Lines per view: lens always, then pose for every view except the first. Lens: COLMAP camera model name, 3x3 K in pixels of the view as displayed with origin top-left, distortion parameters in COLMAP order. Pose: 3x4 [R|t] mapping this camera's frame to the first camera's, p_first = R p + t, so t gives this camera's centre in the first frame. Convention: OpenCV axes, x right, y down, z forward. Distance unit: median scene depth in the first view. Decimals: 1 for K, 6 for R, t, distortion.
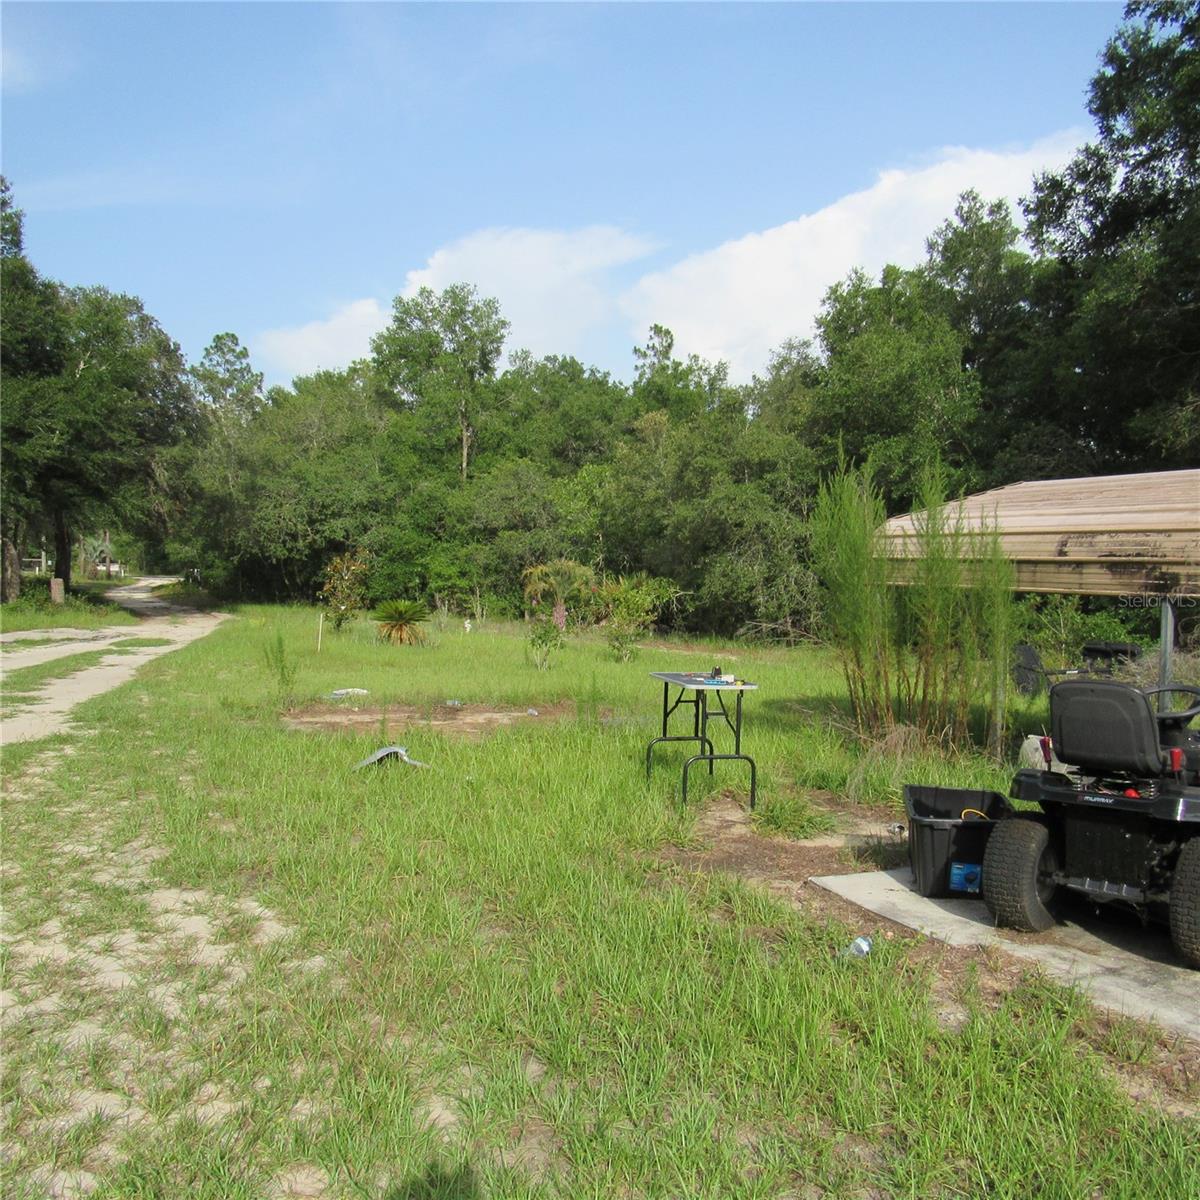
lens RADIAL K [[1157.8, 0, 600.0], [0, 1157.8, 600.0], [0, 0, 1]] dist [-0.025256, 0.010457]
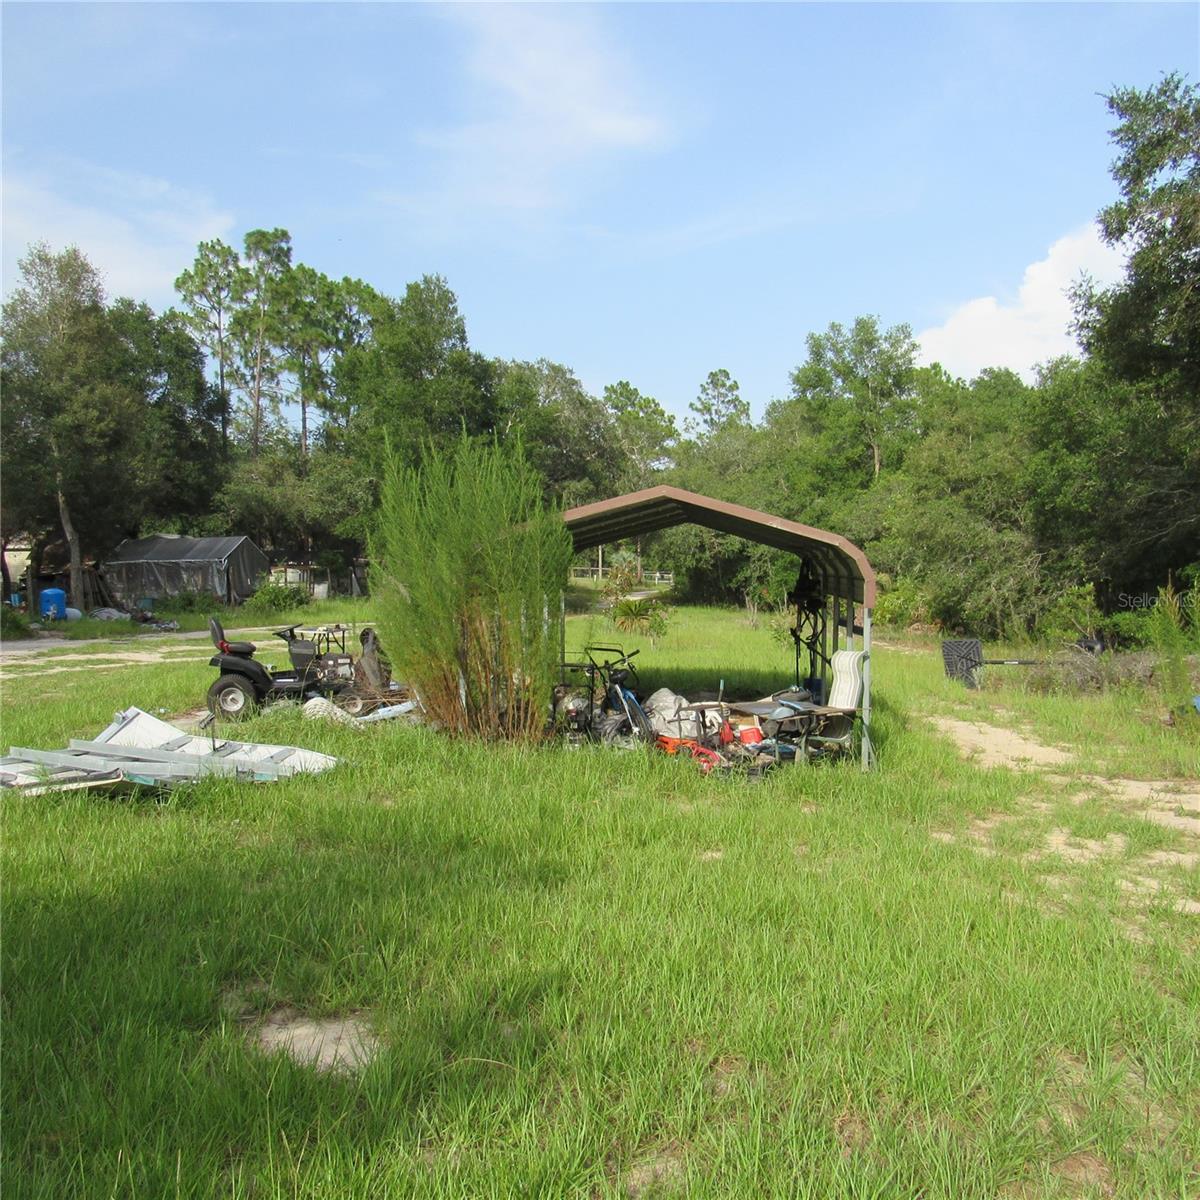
lens RADIAL K [[1157.8, 0, 600.0], [0, 1157.8, 600.0], [0, 0, 1]] dist [-0.025256, 0.010457]
pose [[0.869250, 0.007853, -0.494311, 0.311649], [-0.010976, 0.999934, -0.003416, 0.003641], [0.494252, 0.008395, 0.869278, -0.112564]]
